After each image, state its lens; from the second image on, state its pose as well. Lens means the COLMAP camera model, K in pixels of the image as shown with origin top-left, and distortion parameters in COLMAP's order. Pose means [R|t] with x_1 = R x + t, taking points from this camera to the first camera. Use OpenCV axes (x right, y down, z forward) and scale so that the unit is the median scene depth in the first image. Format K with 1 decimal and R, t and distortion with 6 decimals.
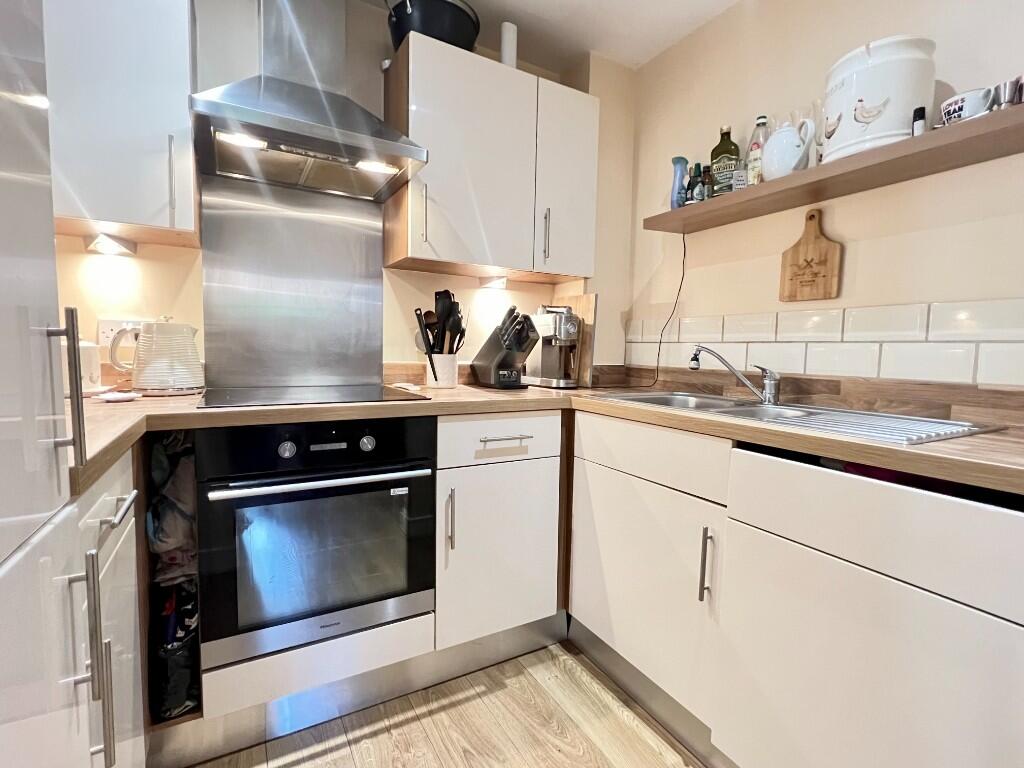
lens RADIAL K [[483.1, 0, 508.1], [0, 483.1, 384.7], [0, 0, 1]] dist [-0.000778, -0.001533]
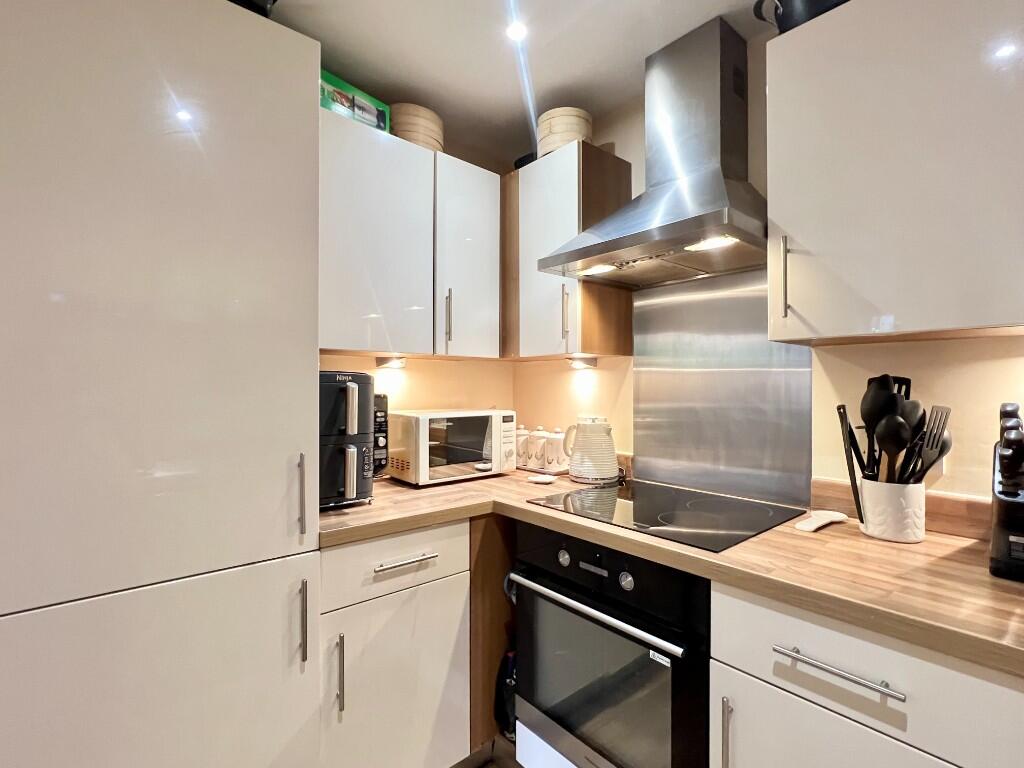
lens RADIAL K [[483.1, 0, 514.0], [0, 483.1, 386.1], [0, 0, 1]] dist [-0.000778, -0.001533]
pose [[0.198832, -0.020366, -0.979822, 0.449049], [-0.072161, 0.996766, -0.035361, -0.155422], [0.977373, 0.077736, 0.196719, 0.525205]]
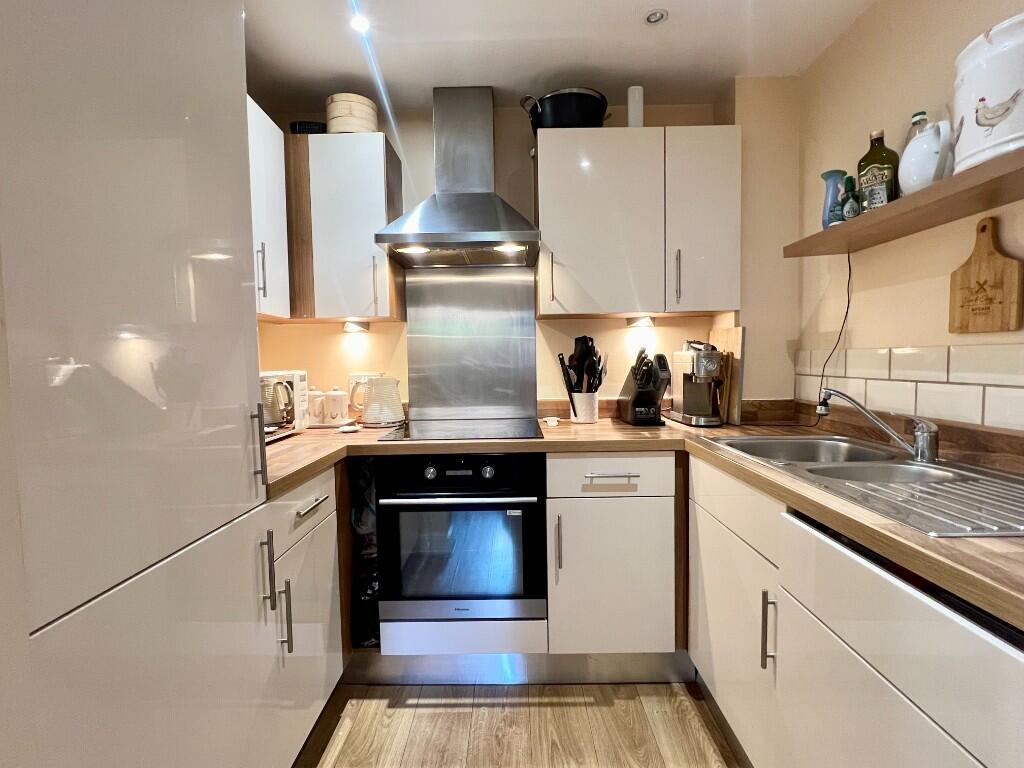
lens RADIAL K [[483.1, 0, 509.5], [0, 483.1, 385.3], [0, 0, 1]] dist [-0.000778, -0.001533]
pose [[0.865668, -0.008897, -0.500539, 0.344385], [-0.002031, 0.999771, -0.021284, -0.069878], [0.500614, 0.019442, 0.865452, -0.068894]]
